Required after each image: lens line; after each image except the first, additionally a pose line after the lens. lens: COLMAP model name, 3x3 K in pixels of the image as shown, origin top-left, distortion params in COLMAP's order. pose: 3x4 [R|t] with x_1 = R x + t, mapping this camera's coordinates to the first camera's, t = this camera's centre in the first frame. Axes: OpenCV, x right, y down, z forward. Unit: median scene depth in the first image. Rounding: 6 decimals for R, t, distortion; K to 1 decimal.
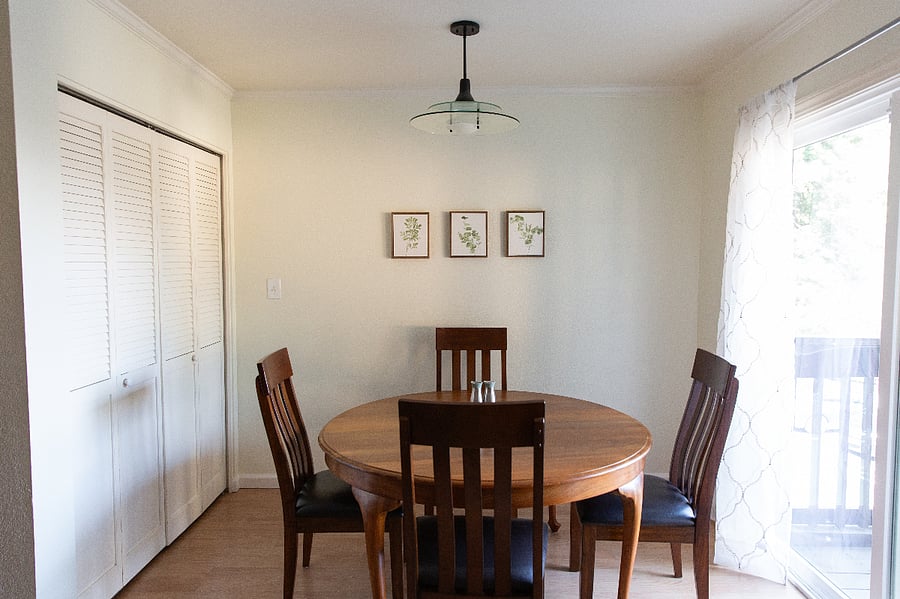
lens RADIAL K [[600.2, 0, 451.3], [0, 600.2, 302.6], [0, 0, 1]] dist [0.003684, 0.006948]
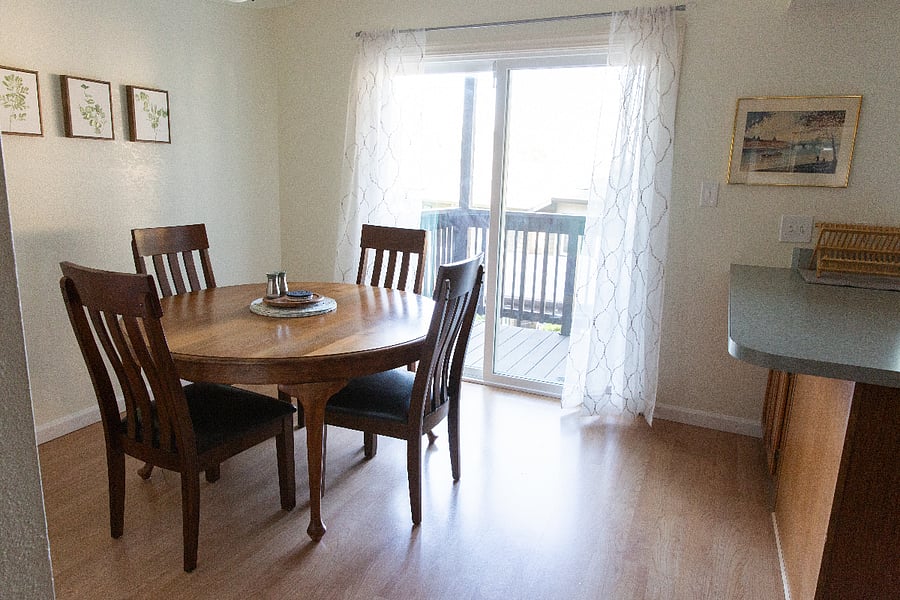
lens RADIAL K [[600.2, 0, 449.2], [0, 600.2, 297.0], [0, 0, 1]] dist [0.003684, 0.006948]
pose [[0.403459, -0.173275, 0.898441, -0.540037], [0.029032, 0.983835, 0.176707, 0.004303], [-0.914537, -0.045210, 0.401968, 0.233630]]
